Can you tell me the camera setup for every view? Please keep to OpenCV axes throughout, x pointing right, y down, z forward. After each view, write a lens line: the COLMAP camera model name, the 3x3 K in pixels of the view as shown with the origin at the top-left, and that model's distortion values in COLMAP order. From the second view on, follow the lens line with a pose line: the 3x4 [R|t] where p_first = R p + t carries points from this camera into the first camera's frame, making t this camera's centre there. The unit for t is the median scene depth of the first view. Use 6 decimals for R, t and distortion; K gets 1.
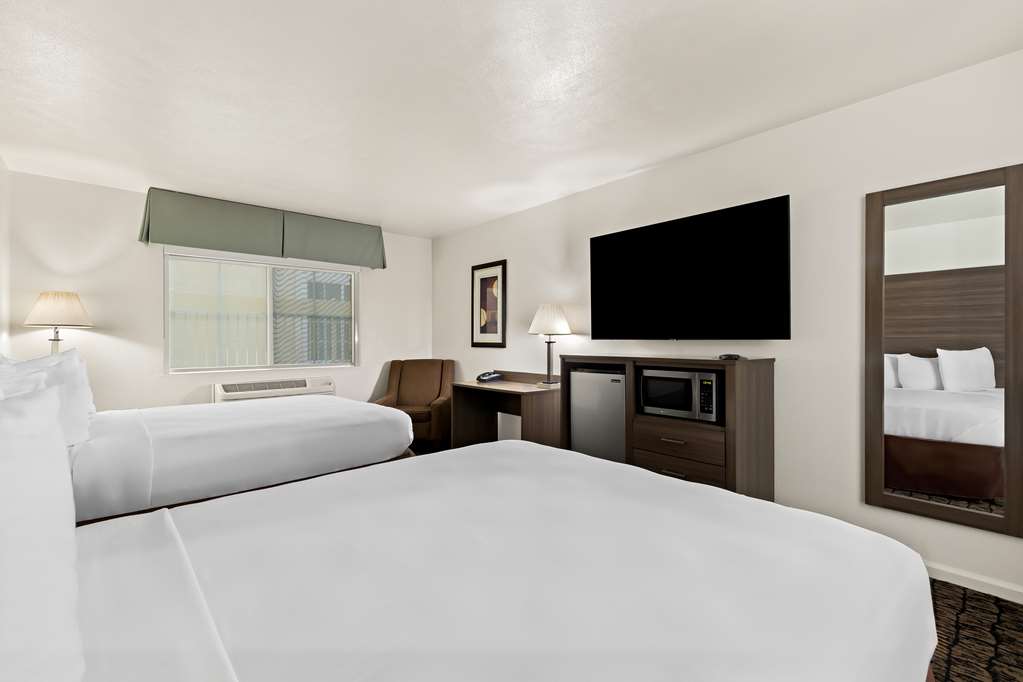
lens RADIAL K [[474.3, 0, 516.0], [0, 474.3, 342.5], [0, 0, 1]] dist [0.011422, -0.004844]
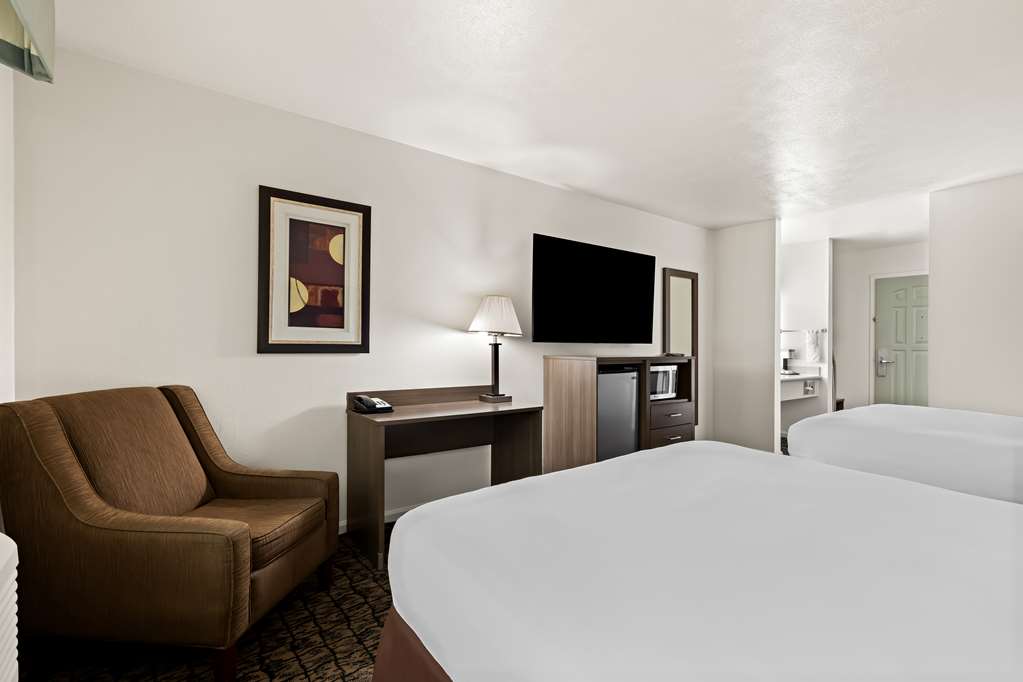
lens RADIAL K [[446.1, 0, 509.8], [0, 446.1, 345.4], [0, 0, 1]] dist [0.010275, -0.000044]
pose [[0.077565, -0.015550, 0.996866, -0.570111], [-0.015111, 0.999745, 0.016770, -0.010190], [-0.996873, -0.016364, 0.077310, 0.764766]]
